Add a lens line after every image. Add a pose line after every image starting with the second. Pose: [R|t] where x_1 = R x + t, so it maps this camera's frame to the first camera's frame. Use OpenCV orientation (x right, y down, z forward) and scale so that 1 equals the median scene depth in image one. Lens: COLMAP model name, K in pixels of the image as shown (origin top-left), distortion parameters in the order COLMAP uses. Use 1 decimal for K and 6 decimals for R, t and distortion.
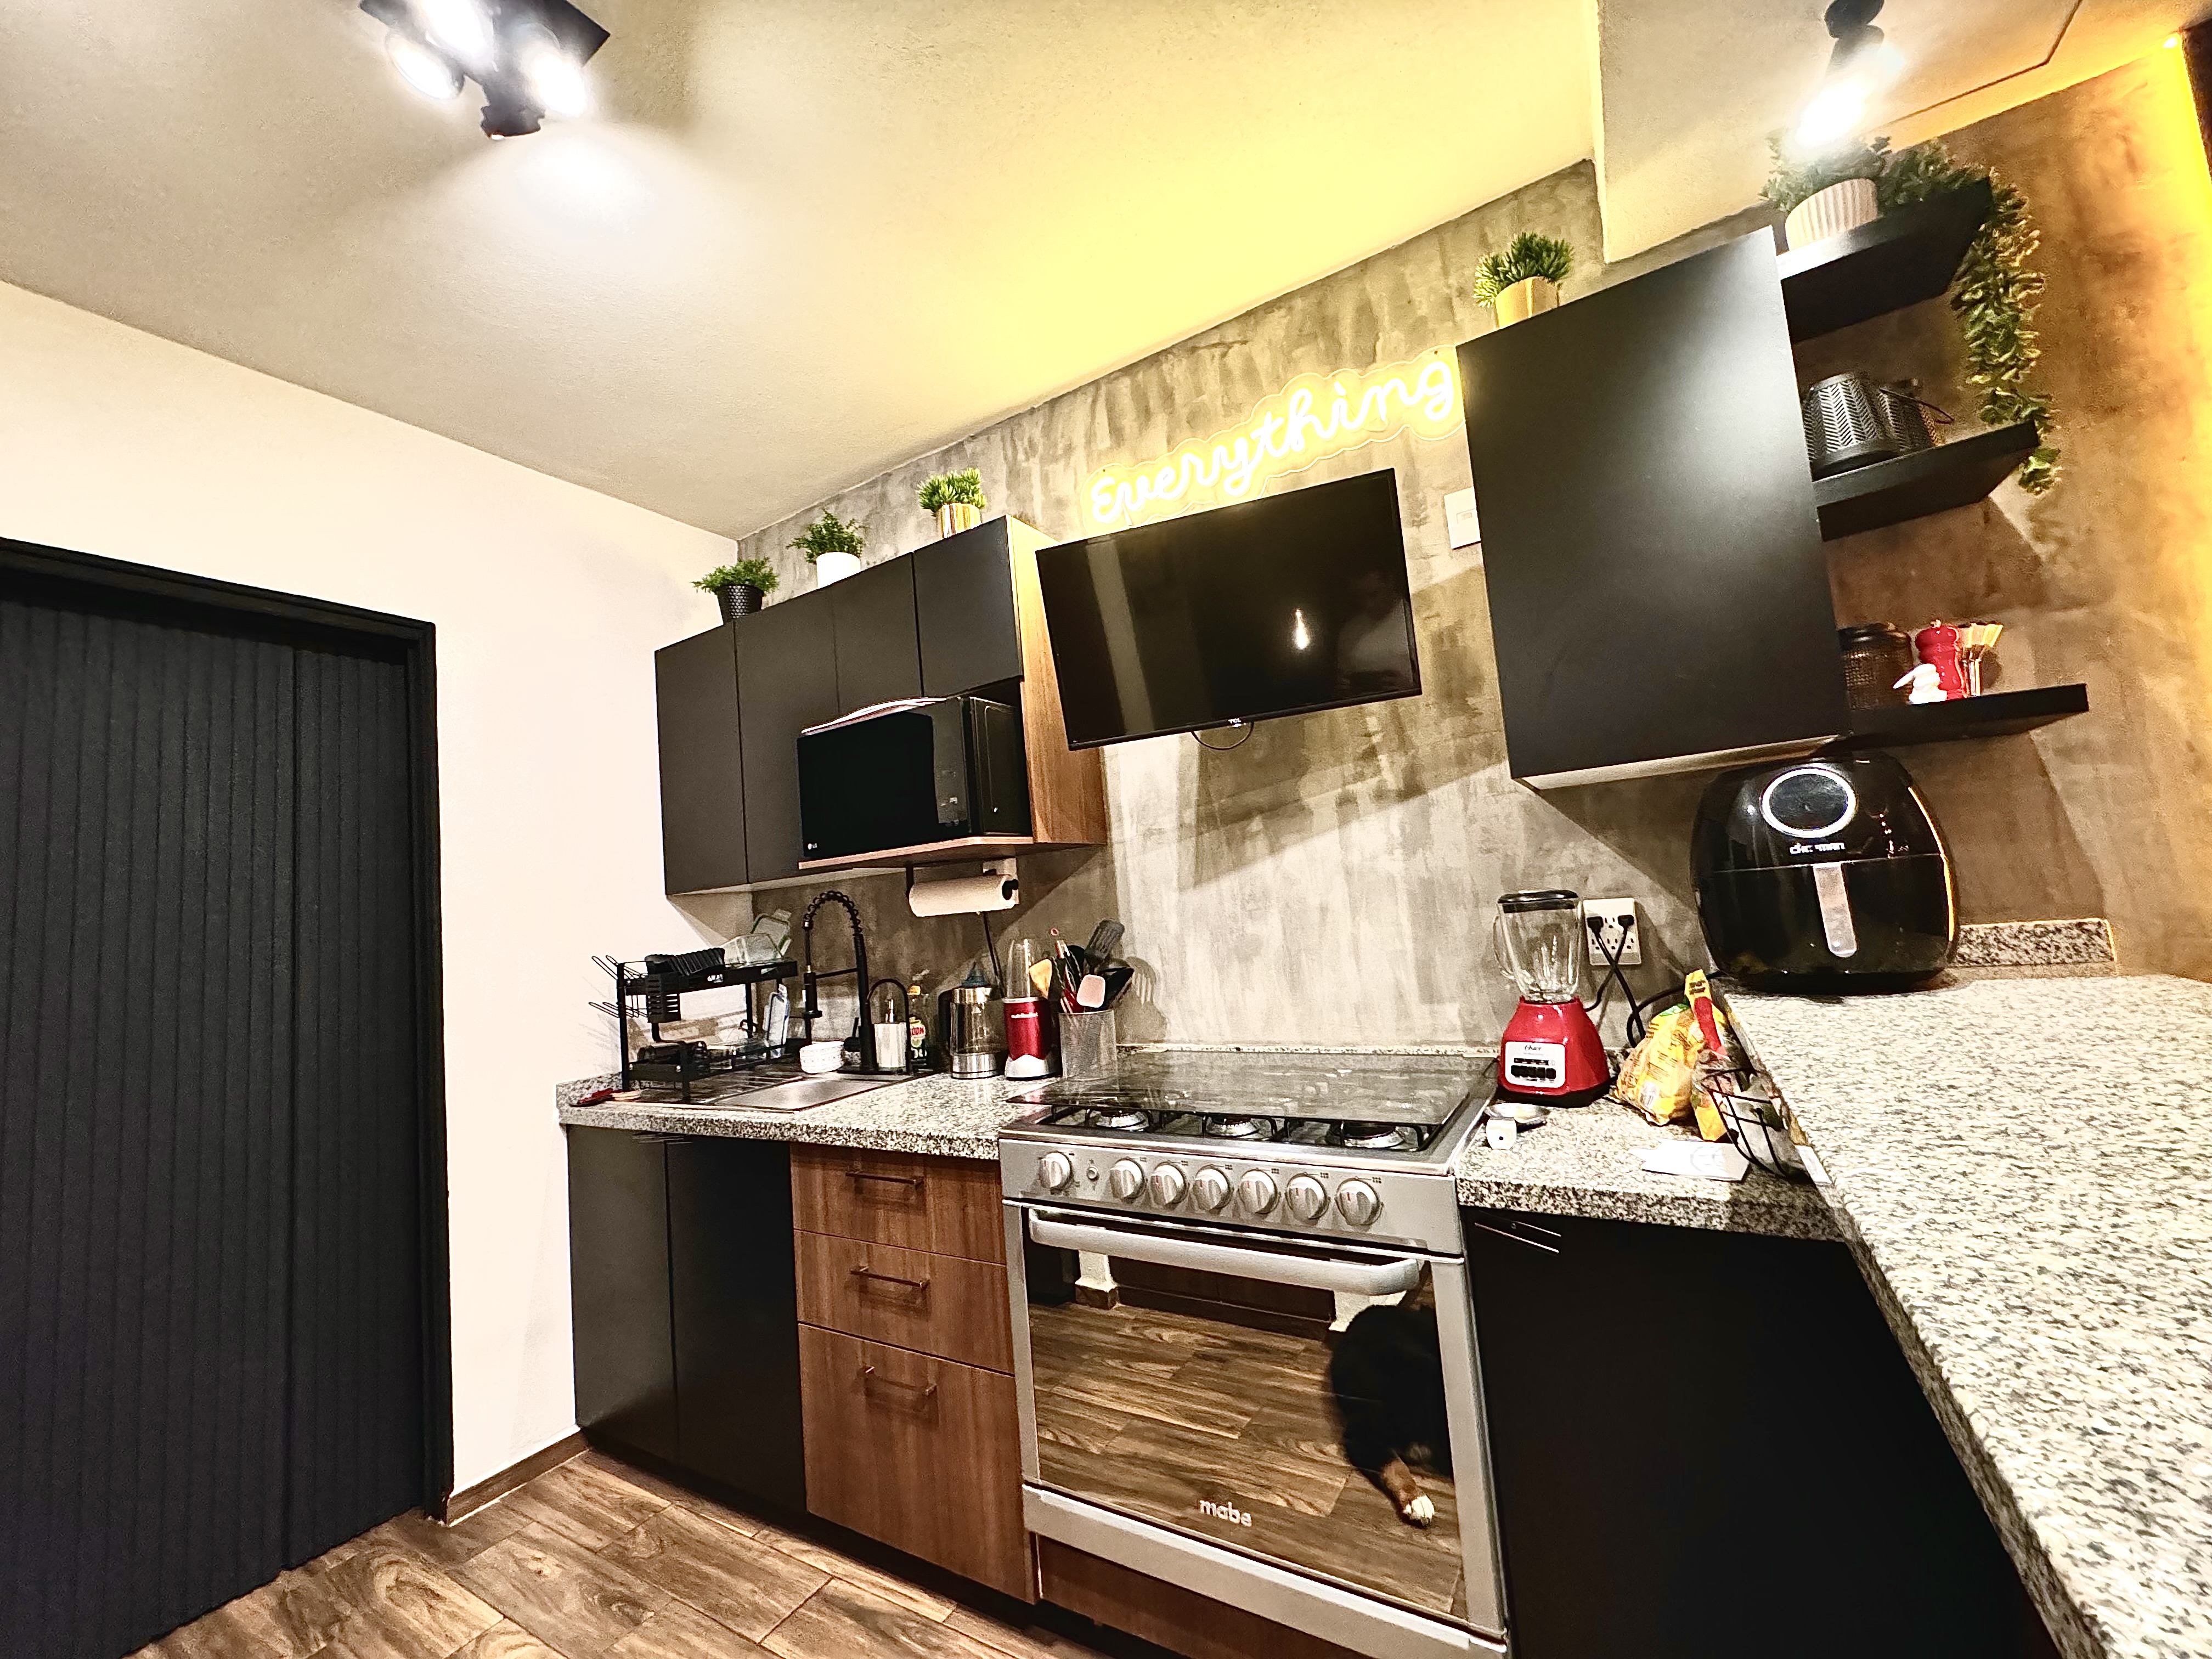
lens RADIAL K [[882.0, 0, 1116.6], [0, 882.0, 834.5], [0, 0, 1]] dist [-0.011554, -0.000162]
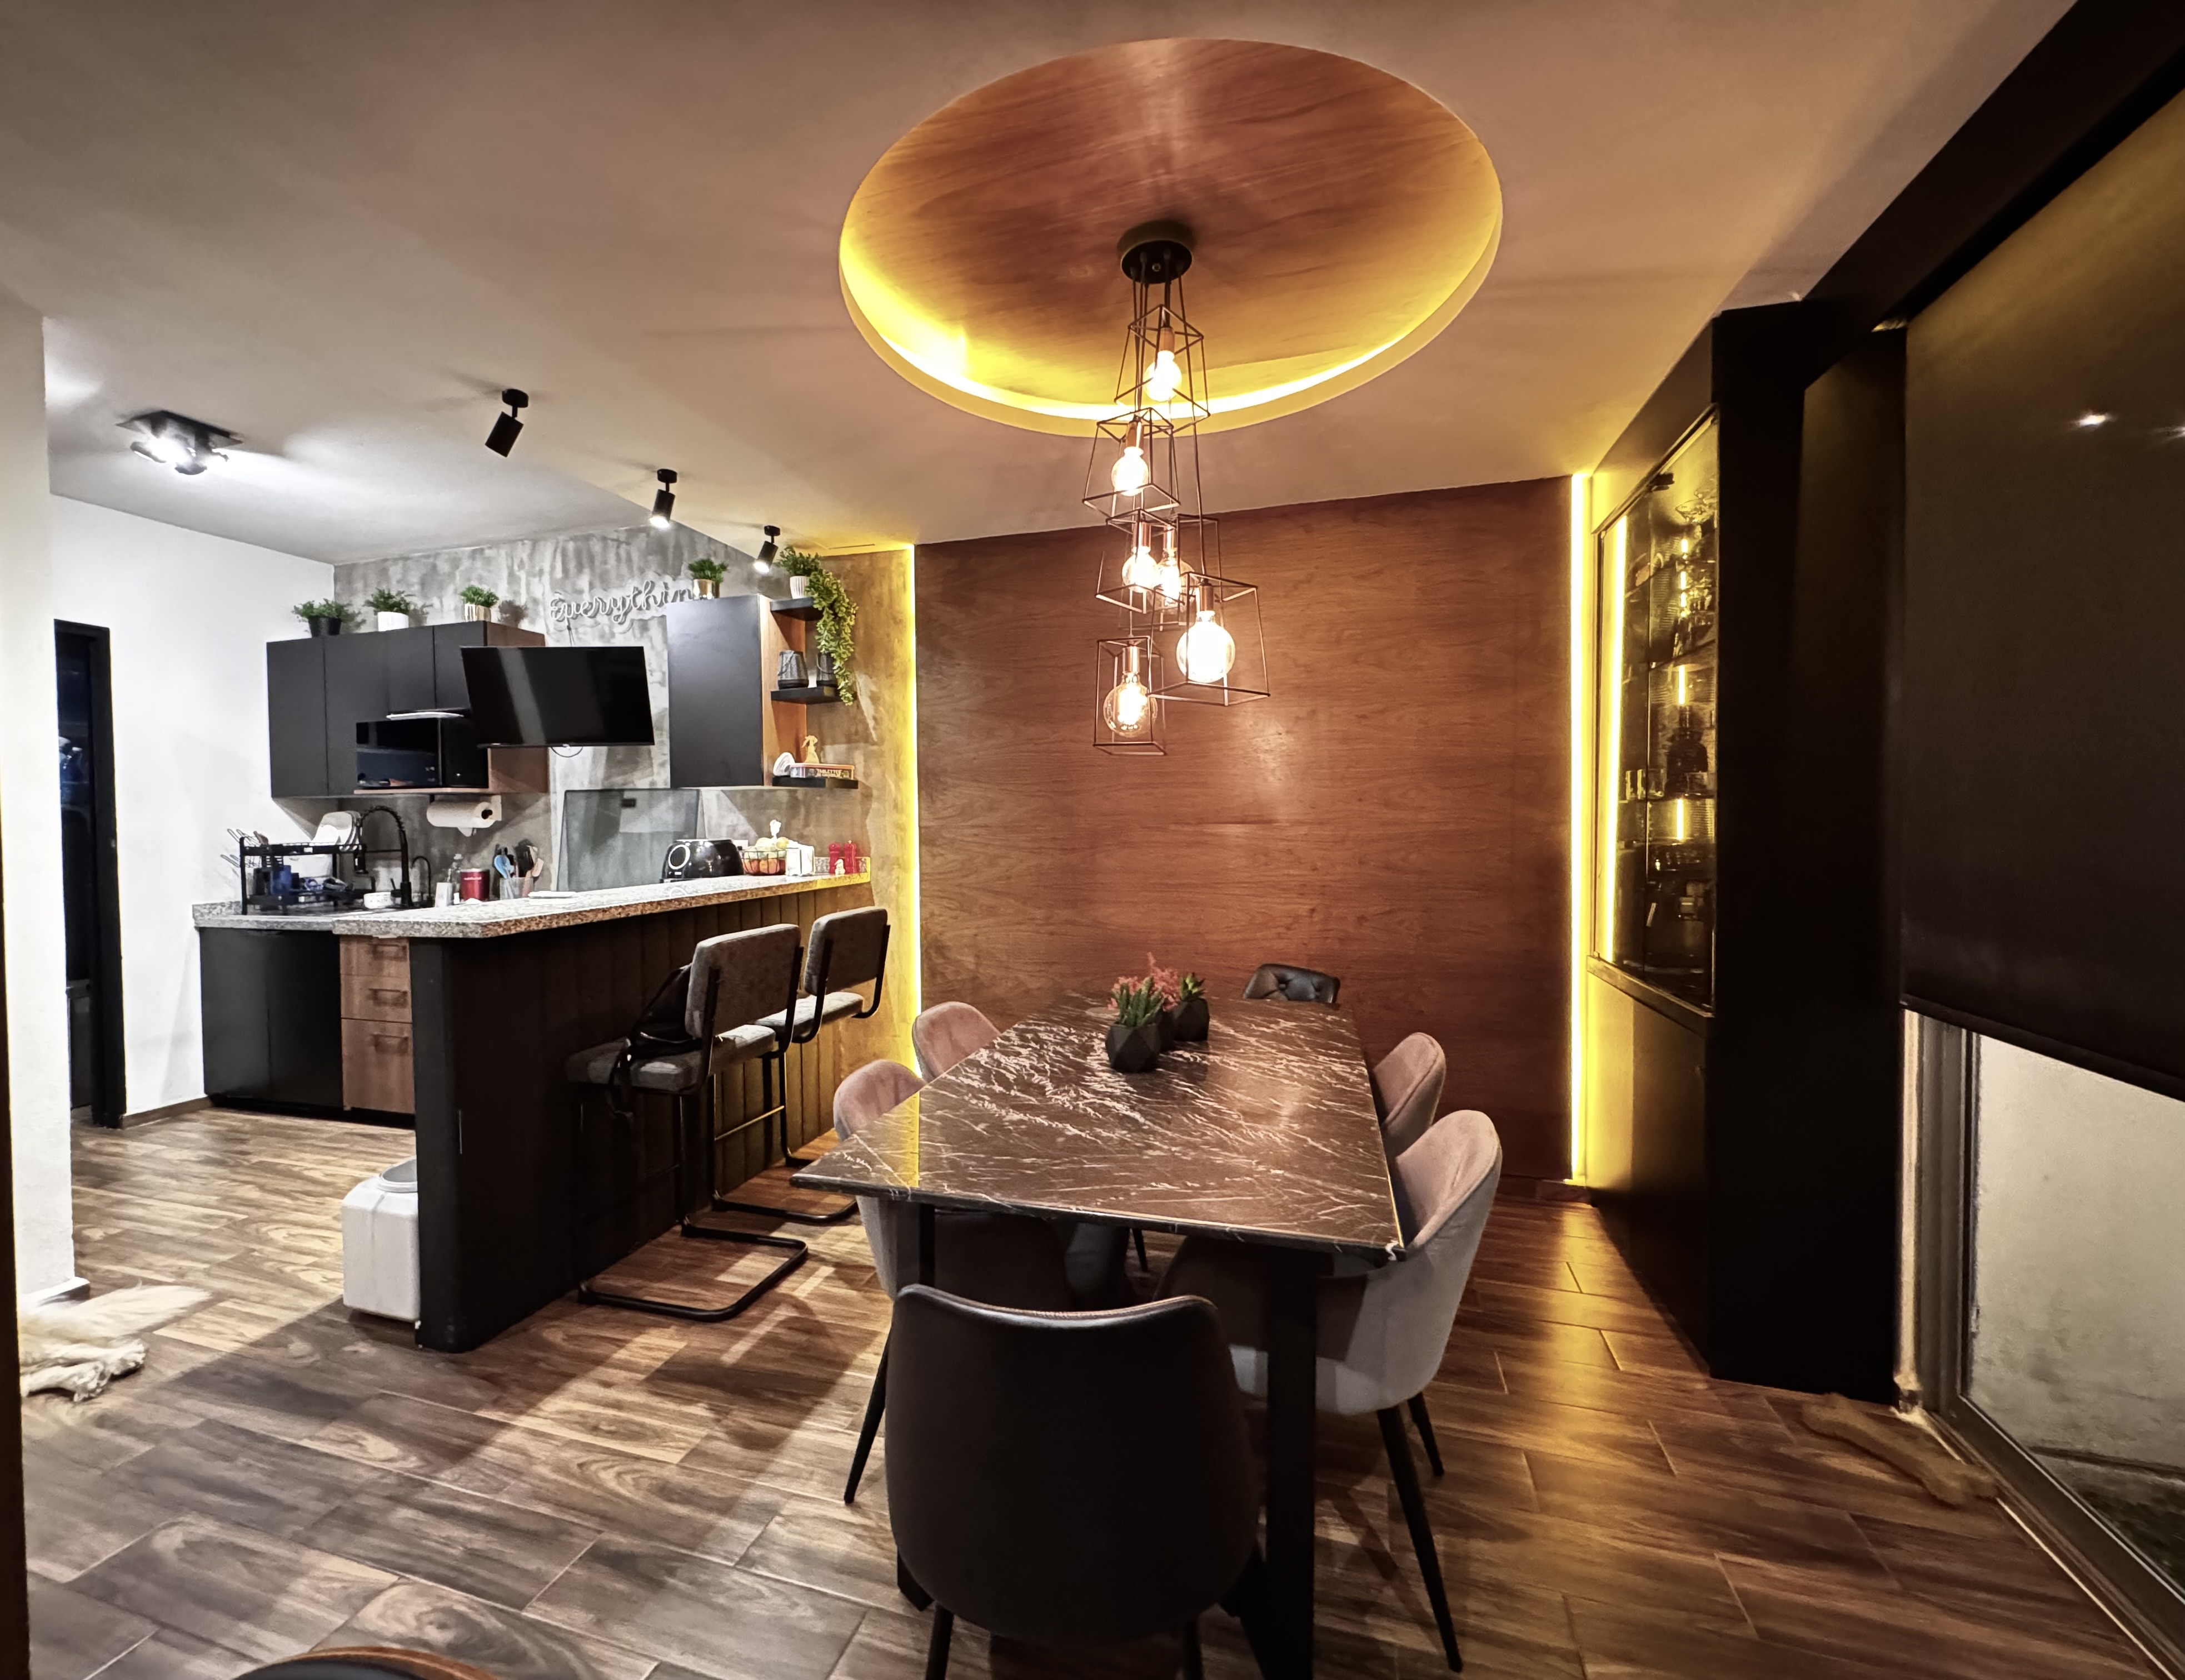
lens RADIAL K [[908.2, 0, 1081.5], [0, 908.2, 834.5], [0, 0, 1]] dist [0.005131, 0.000693]
pose [[0.967881, 0.070364, 0.241363, 0.633776], [-0.095141, 0.991150, 0.092576, -0.193317], [-0.232713, -0.112566, 0.966009, -1.170819]]
